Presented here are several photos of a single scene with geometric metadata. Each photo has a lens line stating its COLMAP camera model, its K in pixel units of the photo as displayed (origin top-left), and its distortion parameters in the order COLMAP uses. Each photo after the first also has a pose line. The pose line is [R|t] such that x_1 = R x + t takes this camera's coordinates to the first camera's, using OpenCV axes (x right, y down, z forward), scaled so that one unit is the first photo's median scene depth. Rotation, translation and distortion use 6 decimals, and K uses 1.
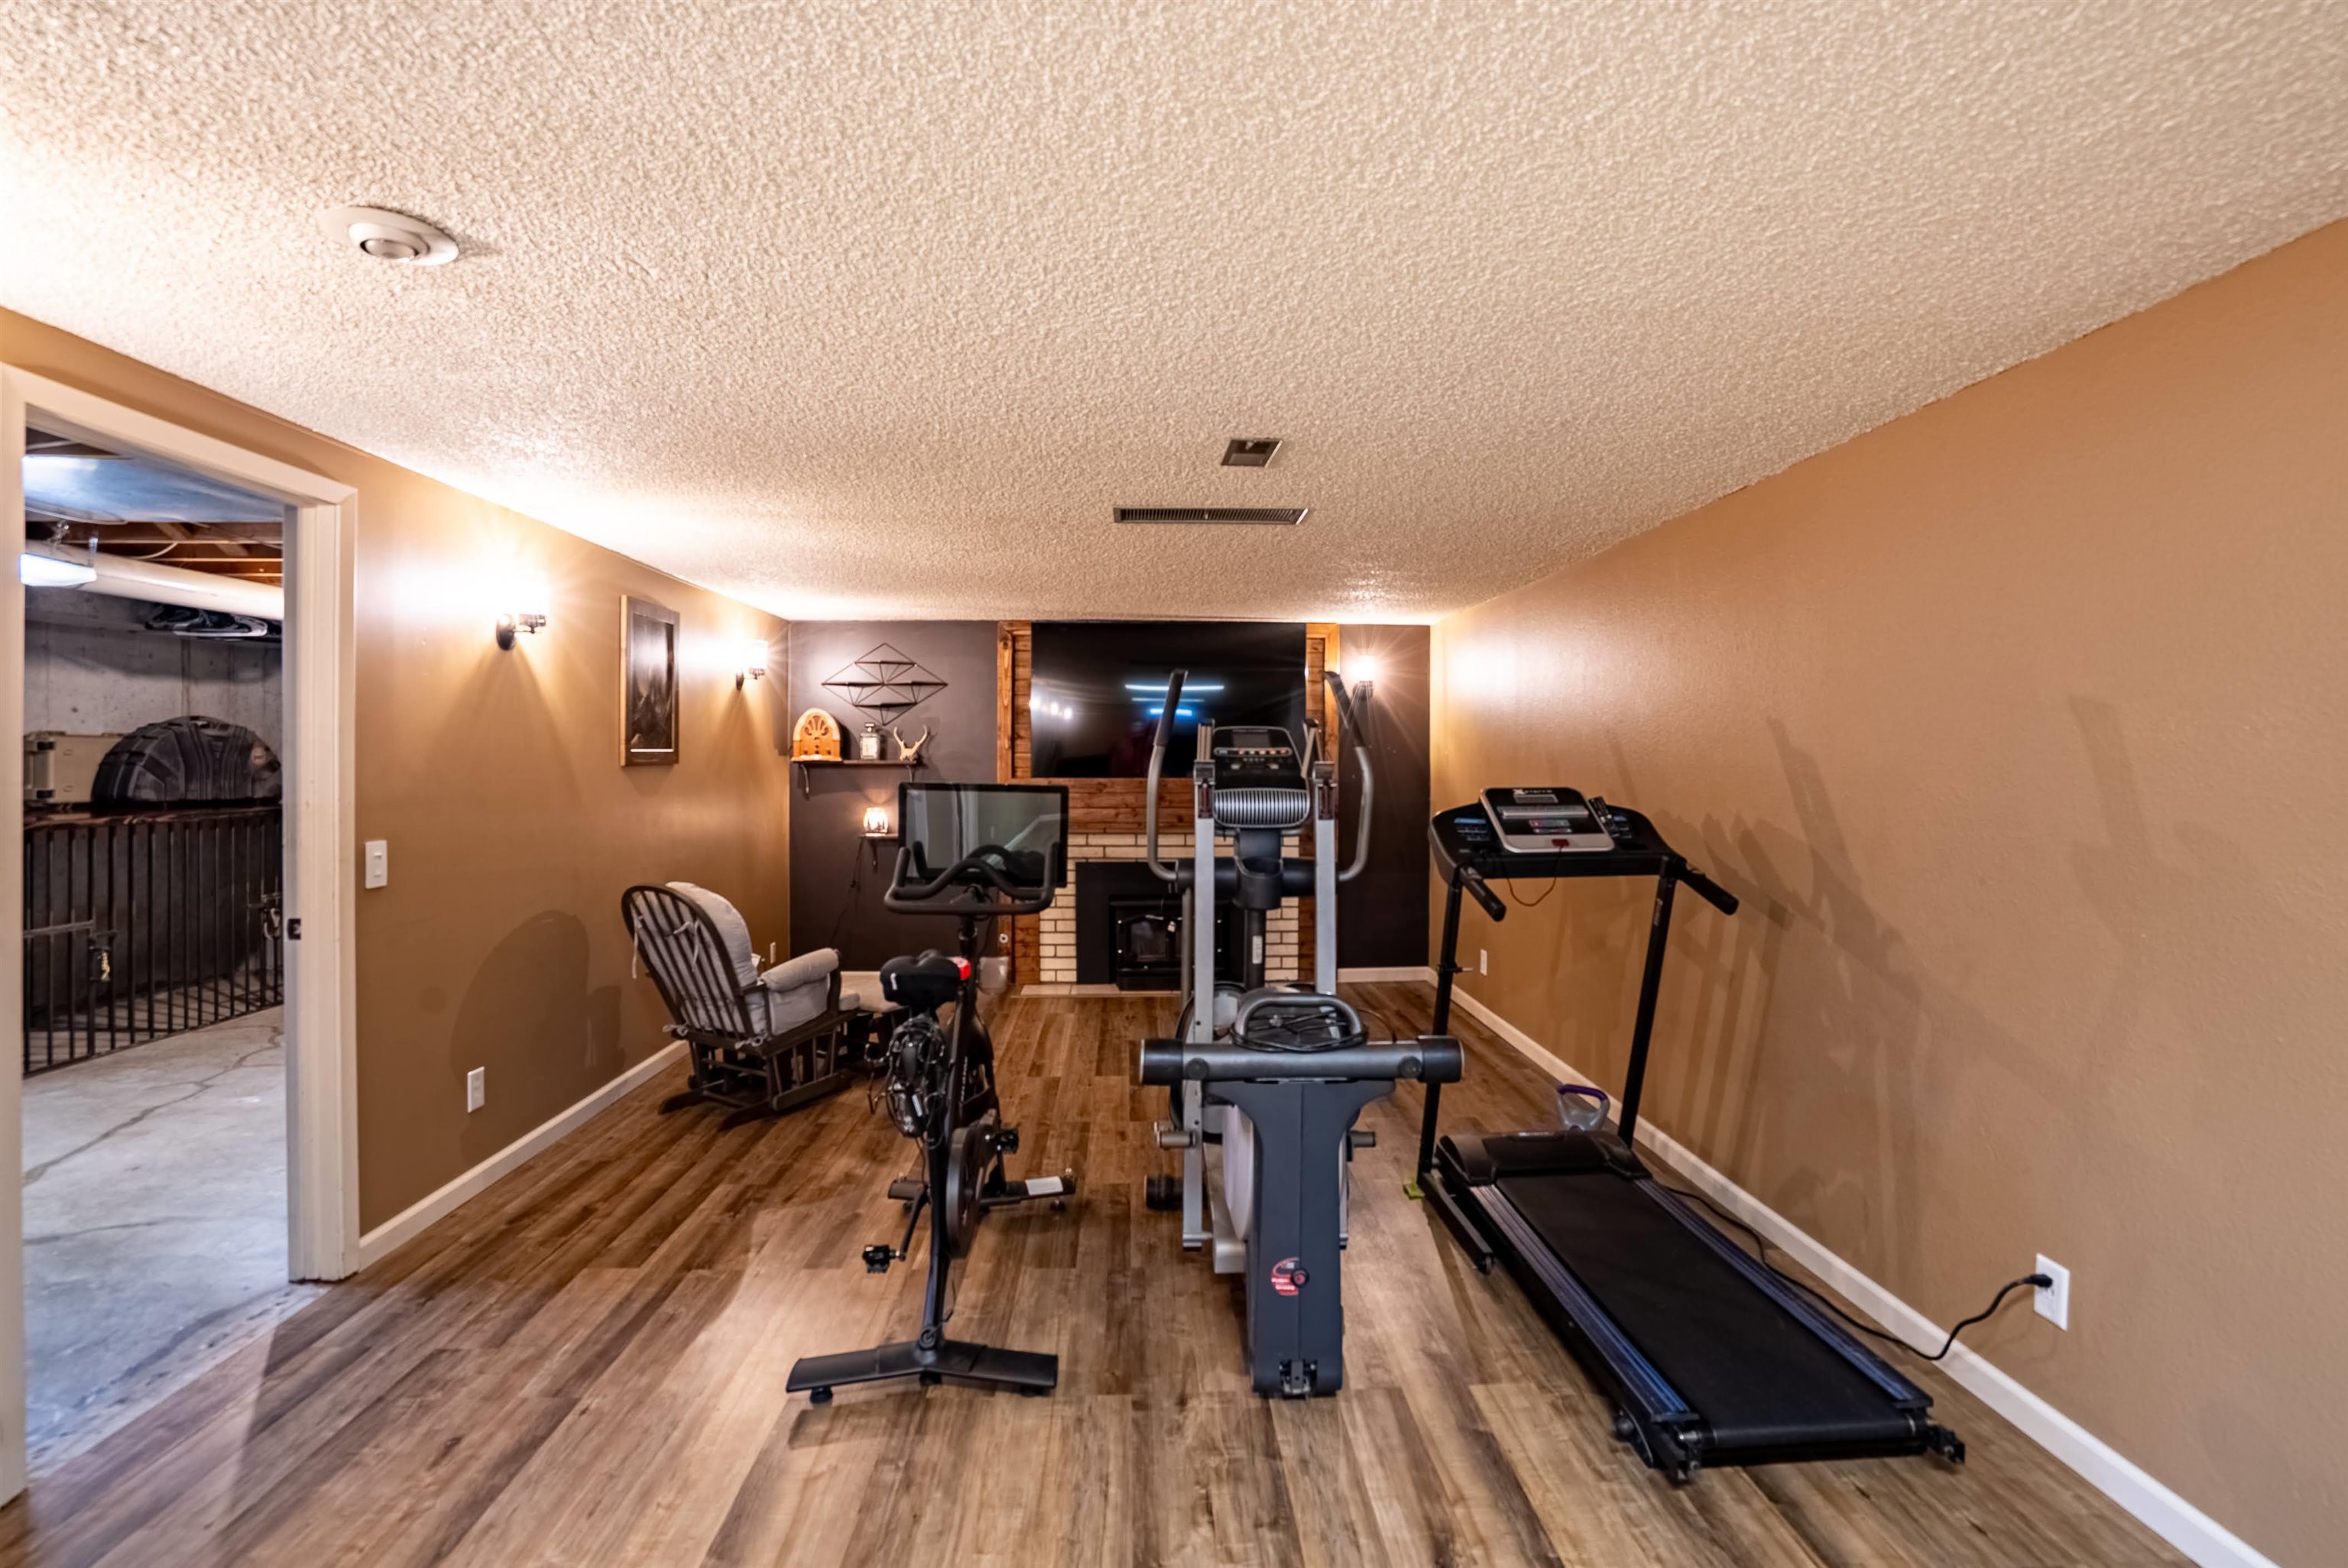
lens RADIAL K [[1113.5, 0, 1166.9], [0, 1113.5, 765.6], [0, 0, 1]] dist [-0.068596, 0.030638]
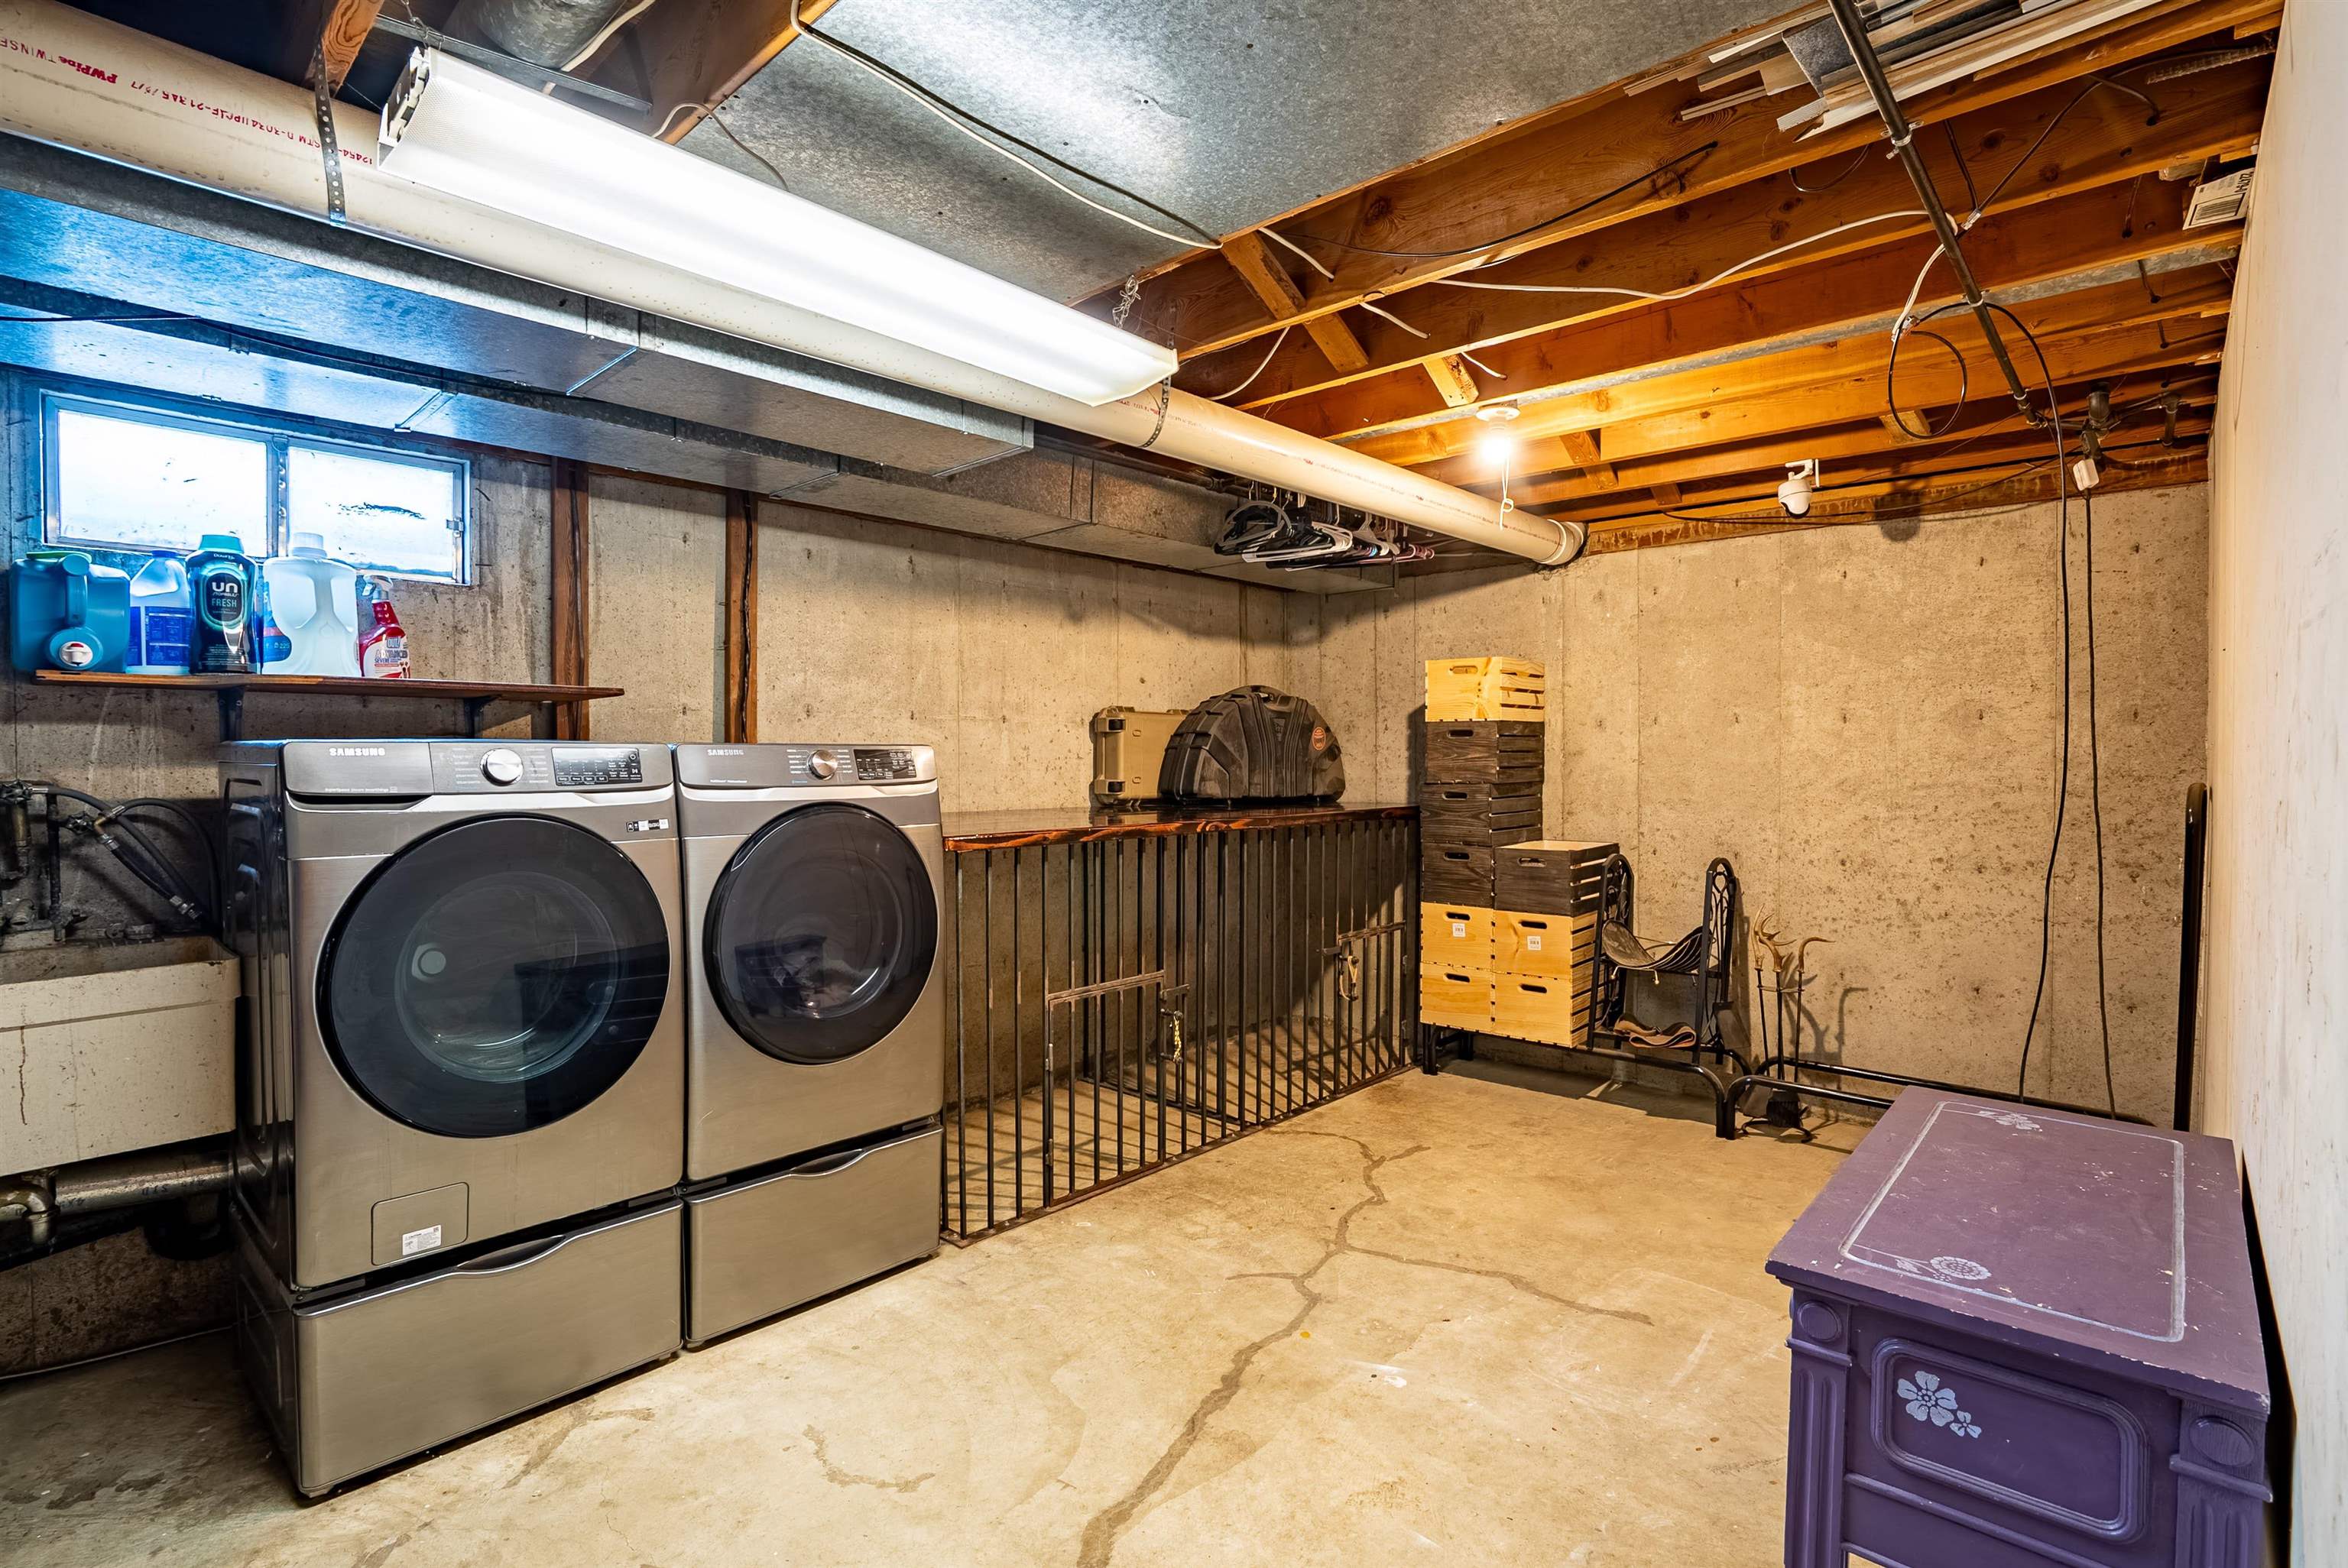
lens RADIAL K [[1108.0, 0, 1168.8], [0, 1108.0, 785.4], [0, 0, 1]] dist [-0.064447, 0.027266]
pose [[0.720751, 0.011762, -0.693094, -0.386305], [0.002045, 0.999816, 0.019095, 0.008551], [0.693191, -0.015180, 0.720594, 0.373267]]
